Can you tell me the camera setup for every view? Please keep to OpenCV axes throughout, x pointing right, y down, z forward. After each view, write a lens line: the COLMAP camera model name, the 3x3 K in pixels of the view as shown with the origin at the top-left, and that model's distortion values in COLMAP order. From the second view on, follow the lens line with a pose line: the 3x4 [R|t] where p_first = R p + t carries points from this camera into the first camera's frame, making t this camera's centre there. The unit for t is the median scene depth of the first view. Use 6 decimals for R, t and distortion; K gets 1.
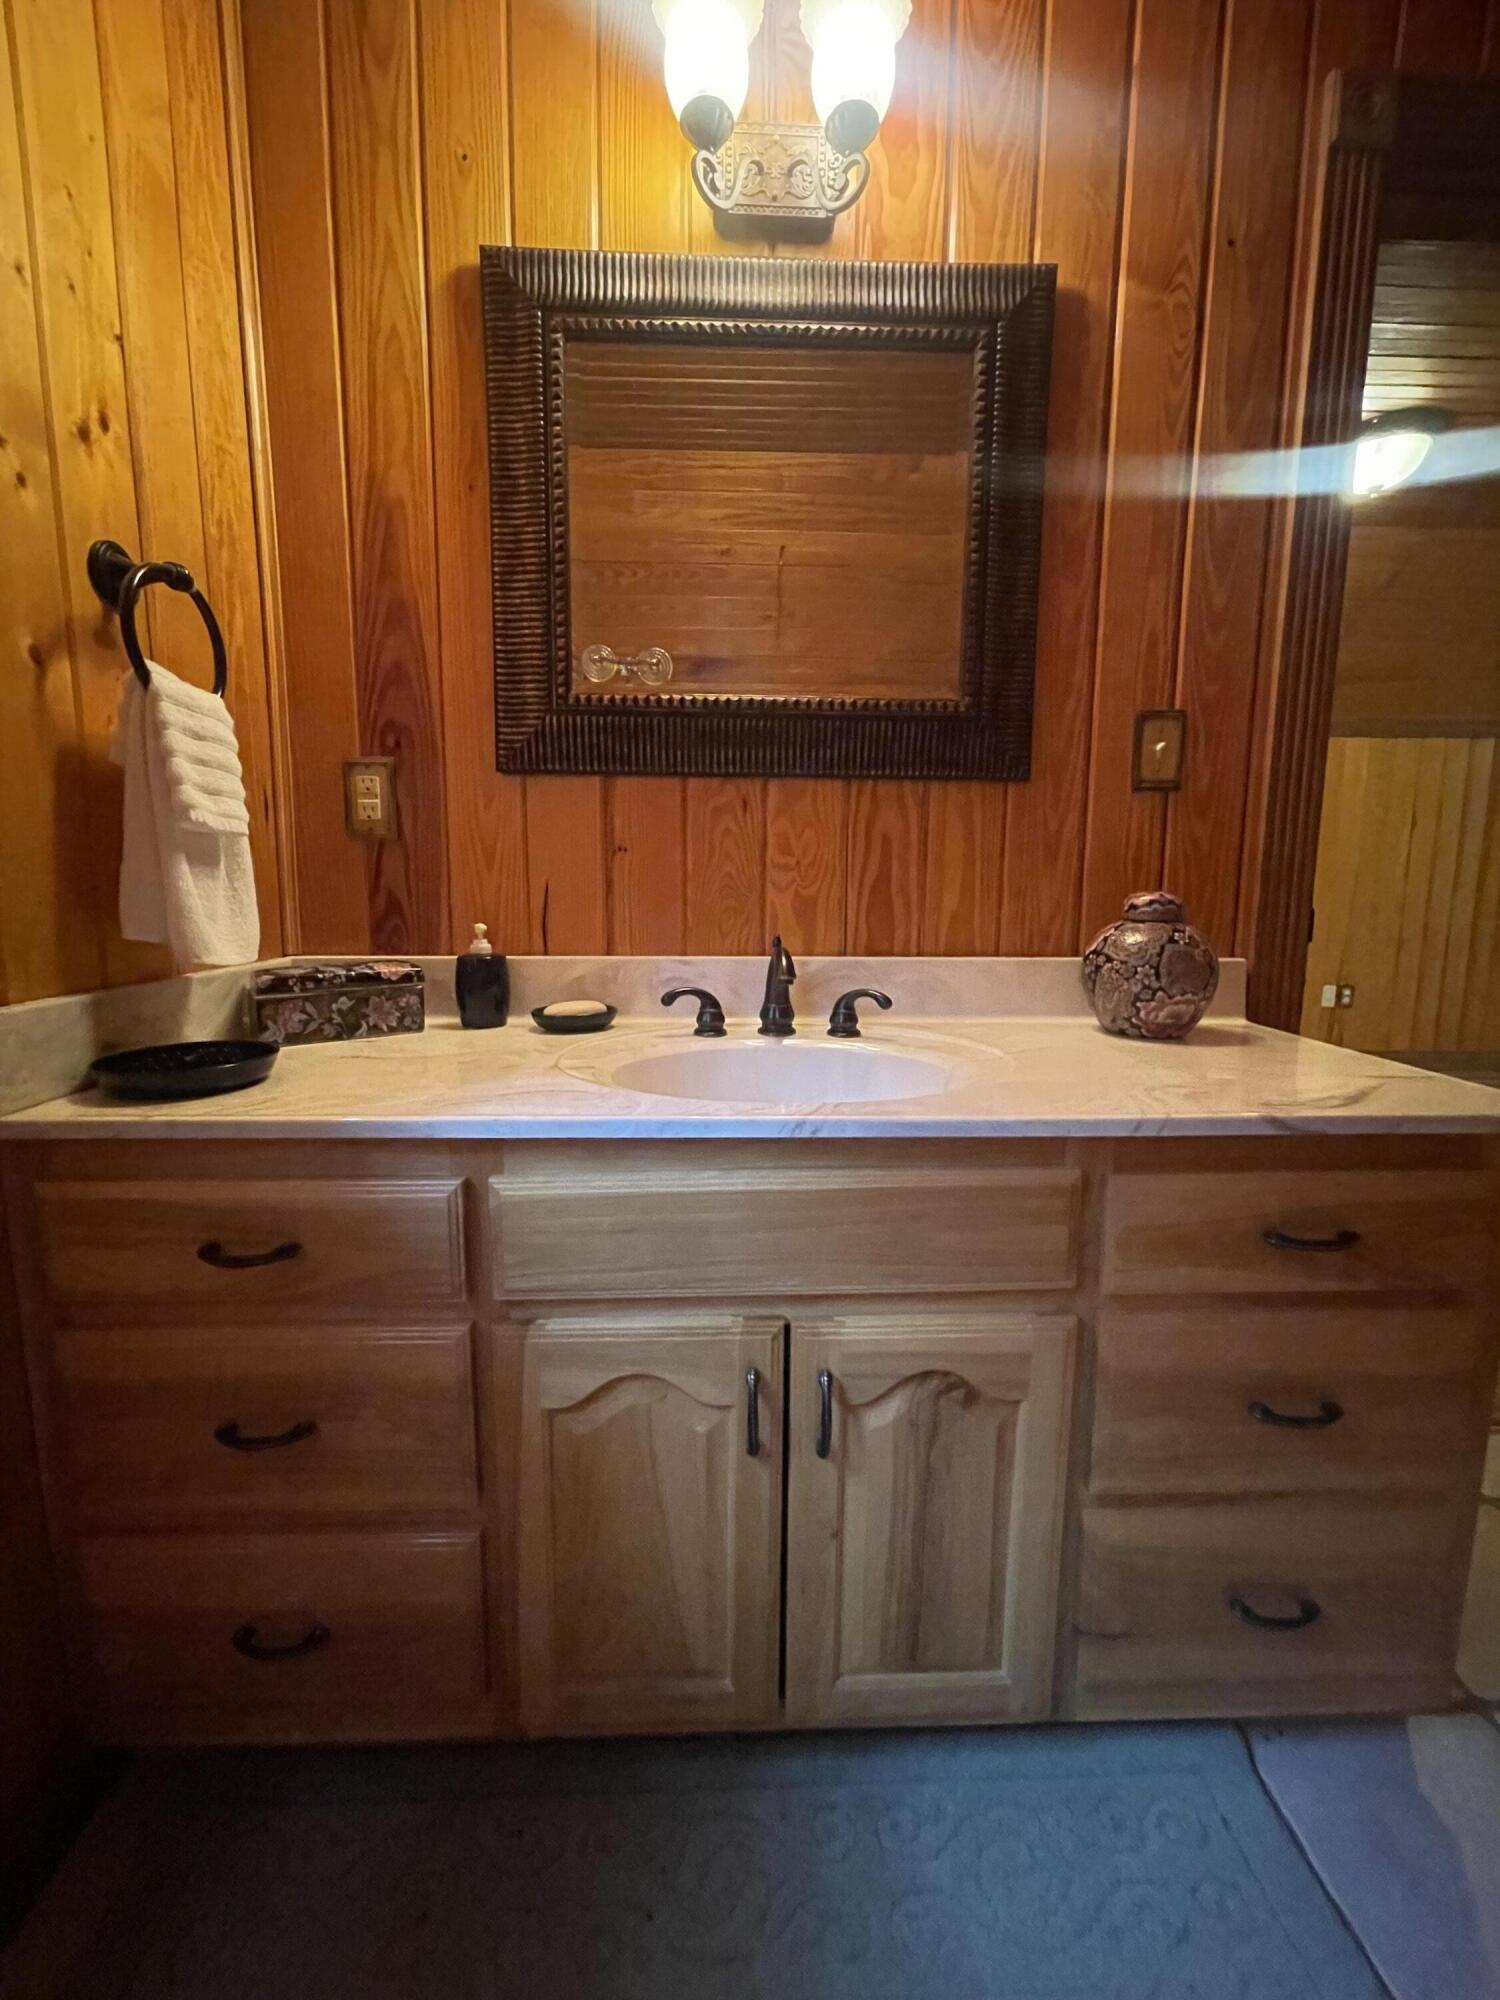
lens RADIAL K [[807.8, 0, 748.1], [0, 807.8, 986.2], [0, 0, 1]] dist [0.000510, 0.000295]
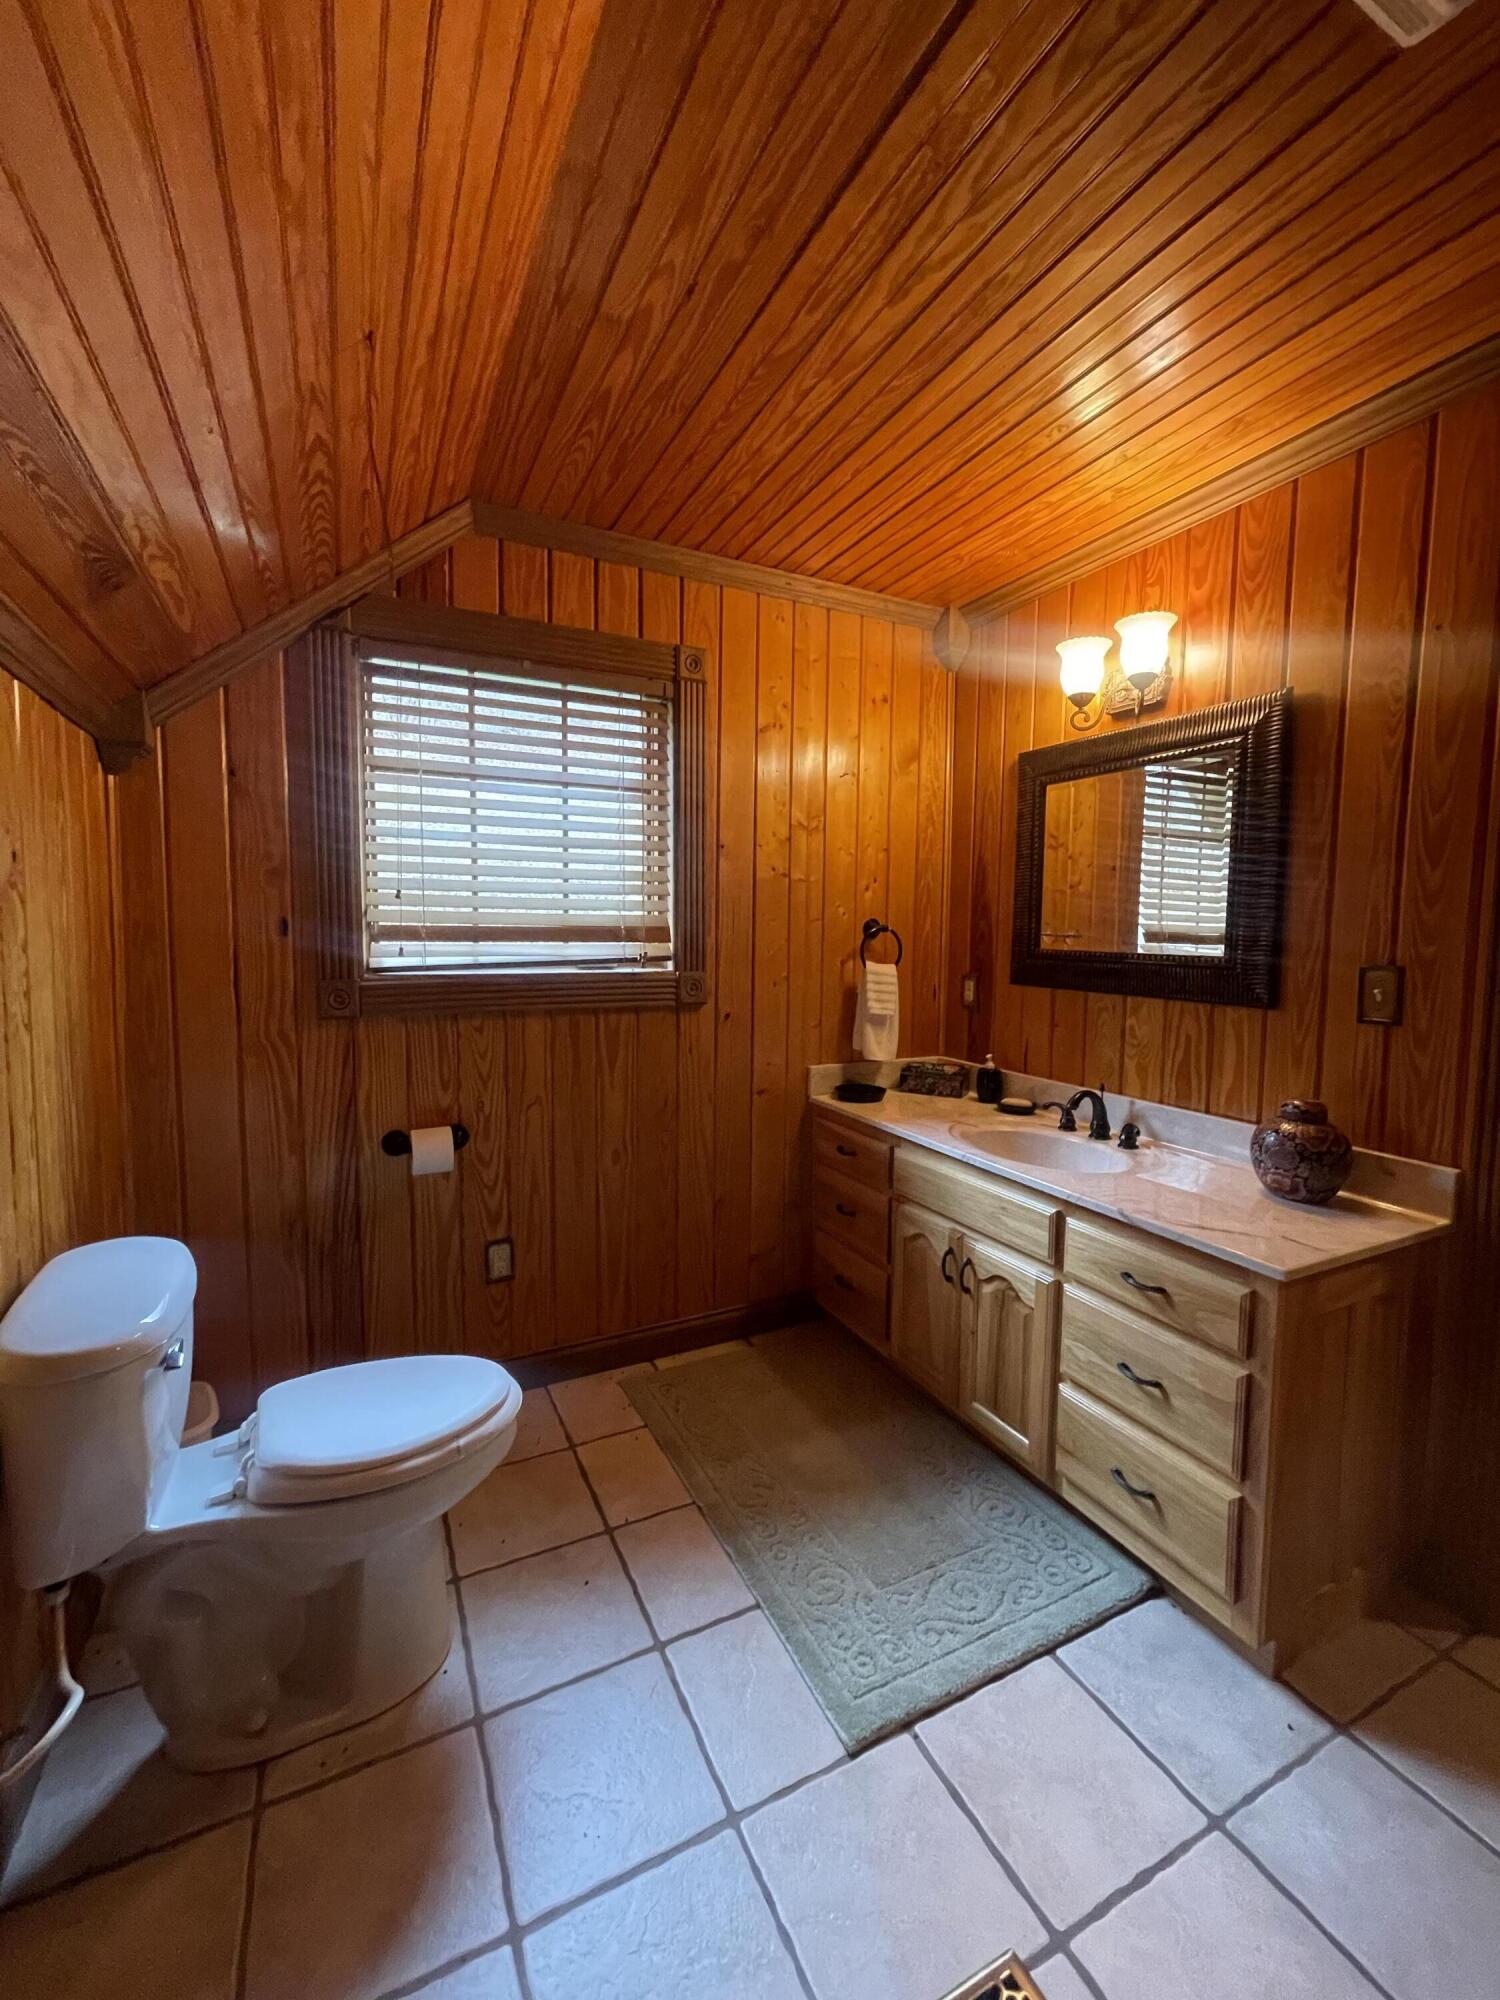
lens RADIAL K [[807.8, 0, 743.4], [0, 807.8, 995.8], [0, 0, 1]] dist [0.000510, 0.000295]
pose [[0.415622, 0.072687, -0.906628, 1.324305], [-0.129640, 0.991358, 0.020050, -0.189367], [0.900251, 0.109203, 0.421453, -0.509099]]
